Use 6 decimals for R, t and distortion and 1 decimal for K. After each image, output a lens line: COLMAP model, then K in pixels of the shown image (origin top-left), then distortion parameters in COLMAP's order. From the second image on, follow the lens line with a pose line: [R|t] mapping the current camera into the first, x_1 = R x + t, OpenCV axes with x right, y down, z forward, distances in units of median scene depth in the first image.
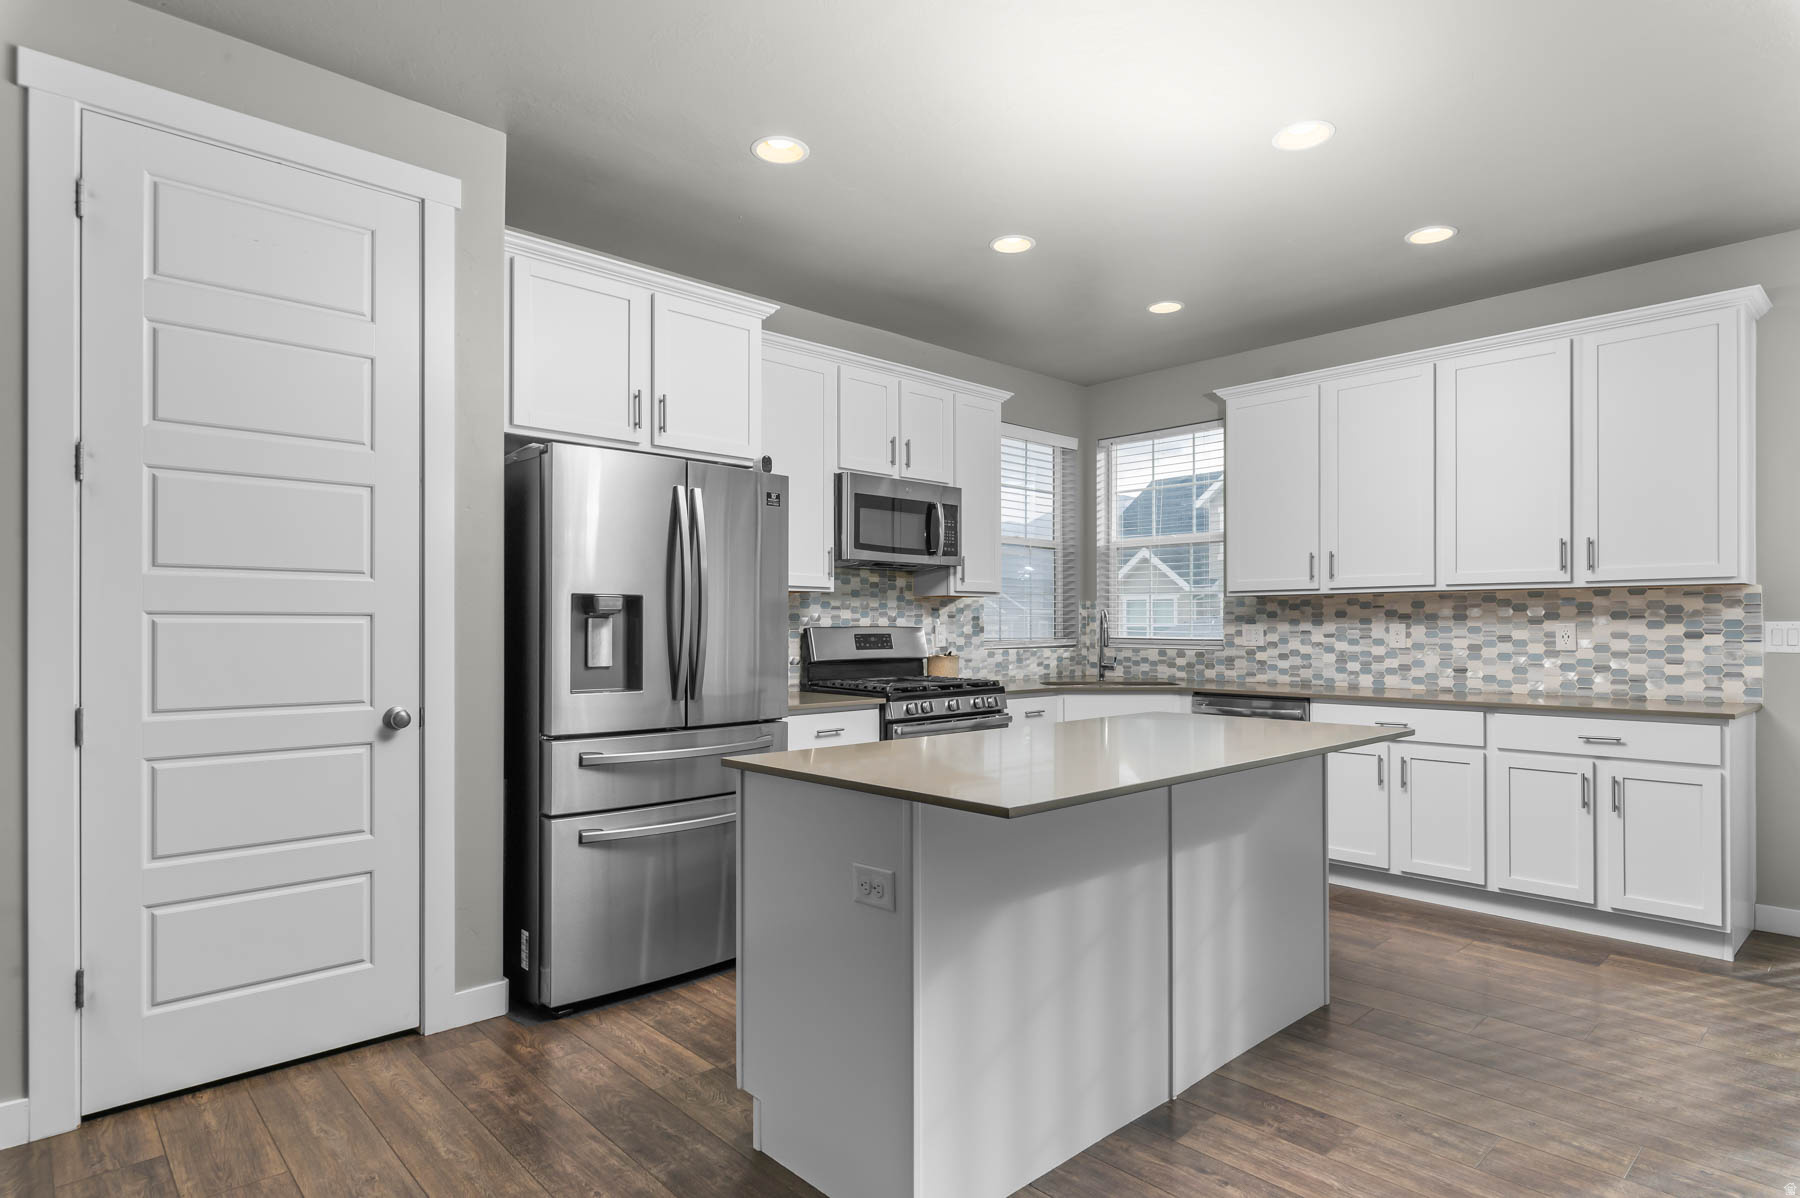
lens RADIAL K [[989.4, 0, 919.3], [0, 989.4, 611.3], [0, 0, 1]] dist [-0.006190, -0.000573]
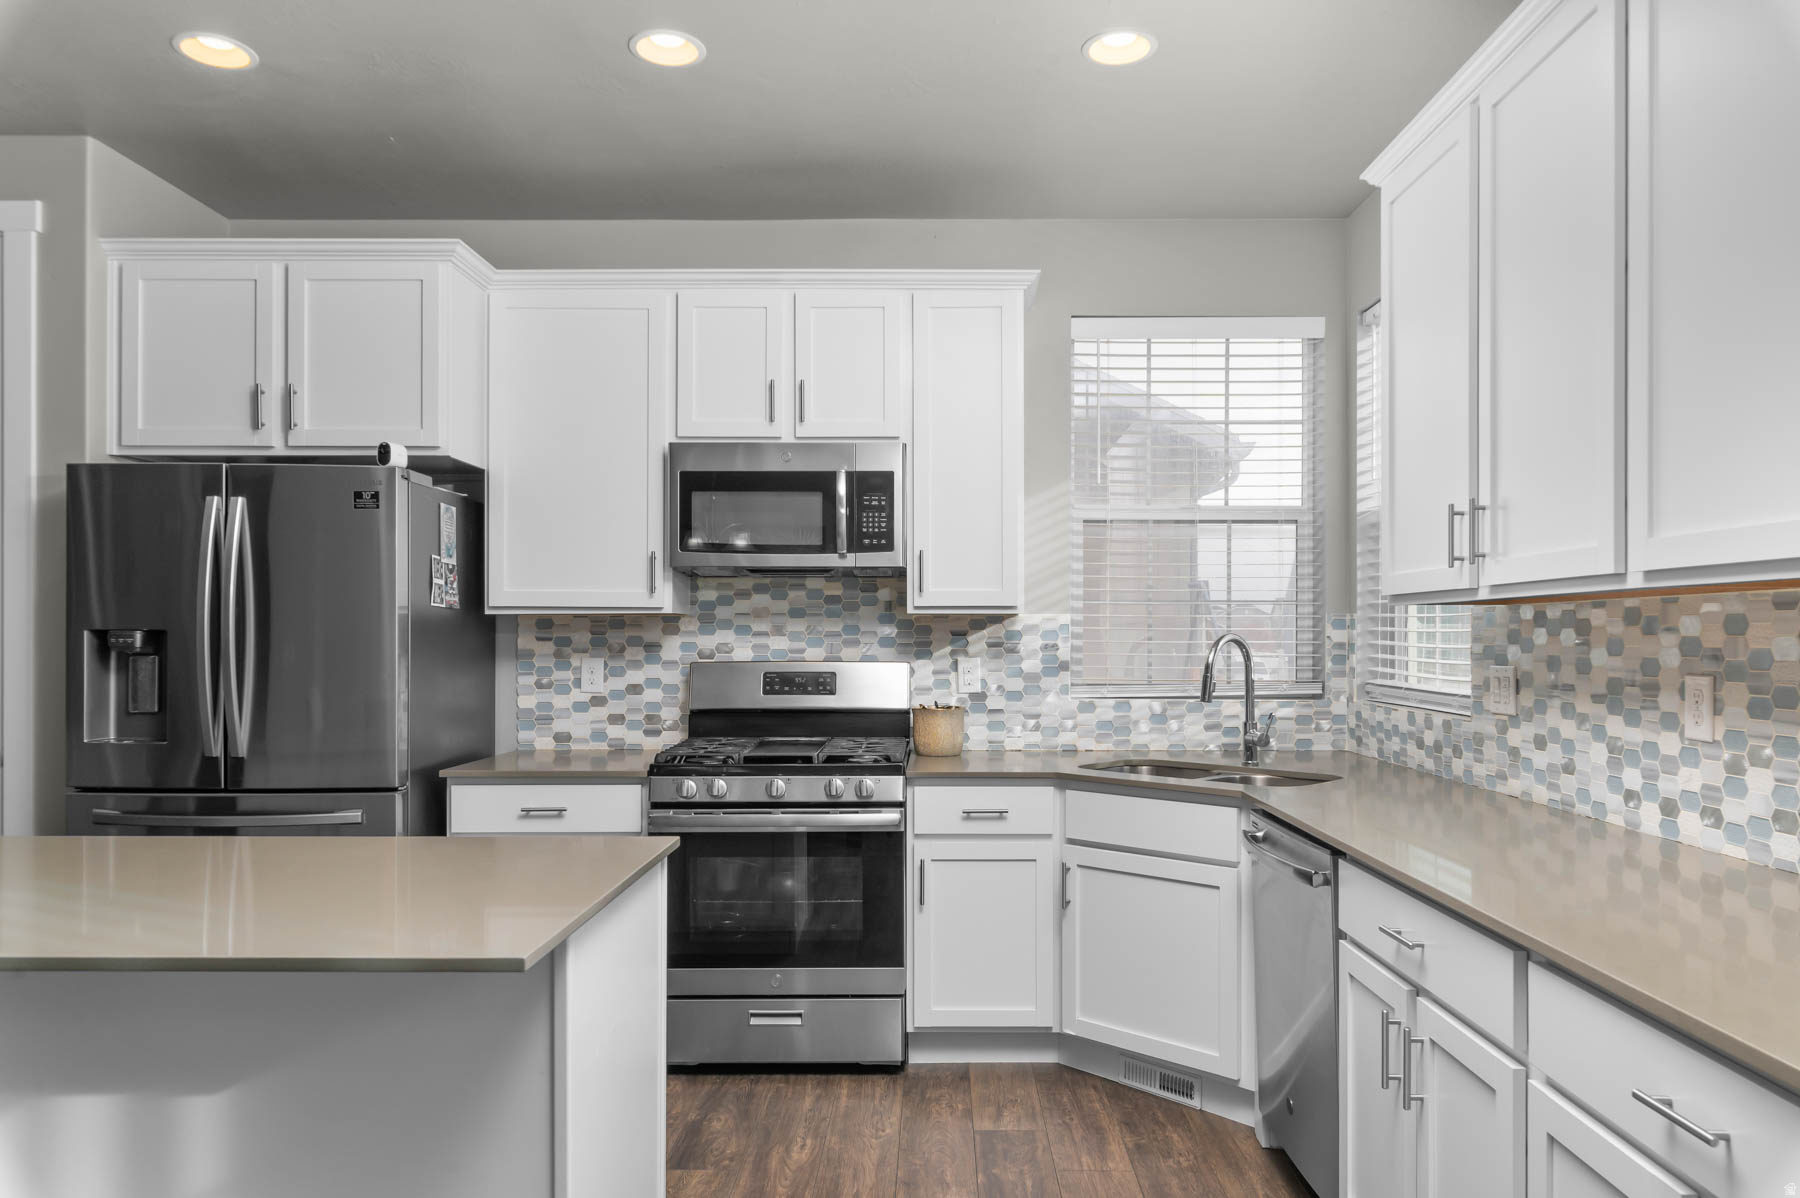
lens RADIAL K [[1210.1, 0, 913.5], [0, 1210.1, 615.7], [0, 0, 1]] dist [0.004301, -0.001716]
pose [[0.712823, -0.011228, -0.701254, 0.682375], [0.009940, 0.999933, -0.005906, -0.011758], [0.701274, -0.002761, 0.712887, 0.531690]]
